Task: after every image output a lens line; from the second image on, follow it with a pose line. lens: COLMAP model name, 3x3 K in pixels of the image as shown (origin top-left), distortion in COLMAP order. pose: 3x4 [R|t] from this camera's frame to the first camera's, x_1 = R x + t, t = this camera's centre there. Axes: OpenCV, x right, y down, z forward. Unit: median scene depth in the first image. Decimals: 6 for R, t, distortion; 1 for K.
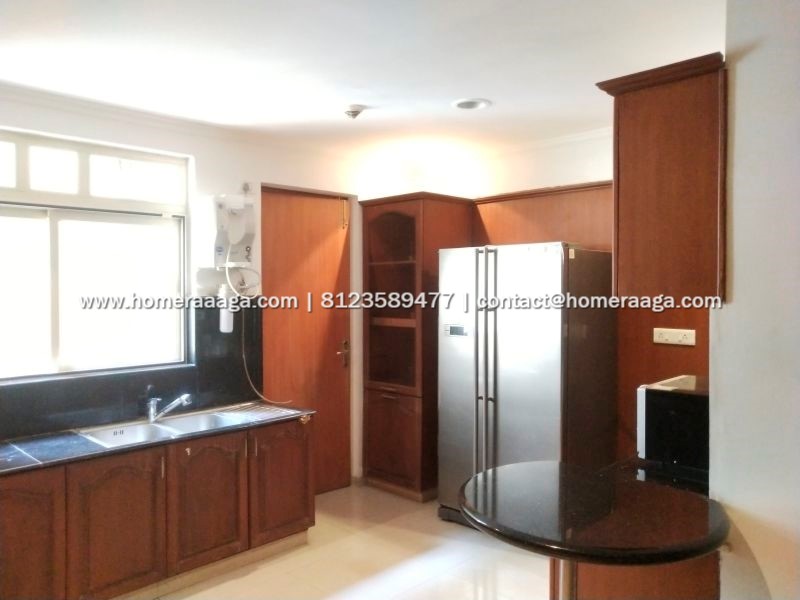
lens RADIAL K [[602.5, 0, 400.0], [0, 602.5, 300.0], [0, 0, 1]] dist [-0.004743, -0.000755]
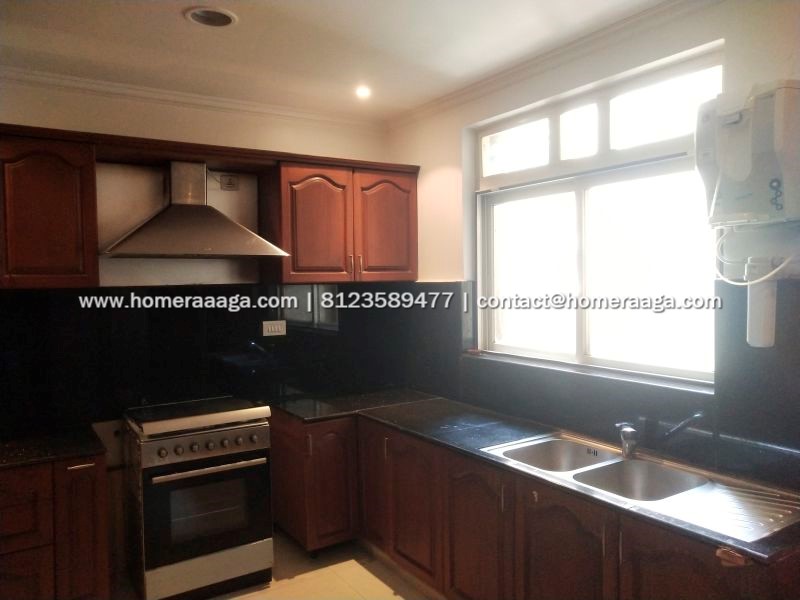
lens RADIAL K [[602.5, 0, 400.0], [0, 602.5, 300.0], [0, 0, 1]] dist [-0.004743, -0.000755]
pose [[-0.213643, 0.048144, -0.975725, 0.347304], [-0.007151, 0.998681, 0.050843, -0.014728], [0.976886, 0.017840, -0.213017, 0.932729]]
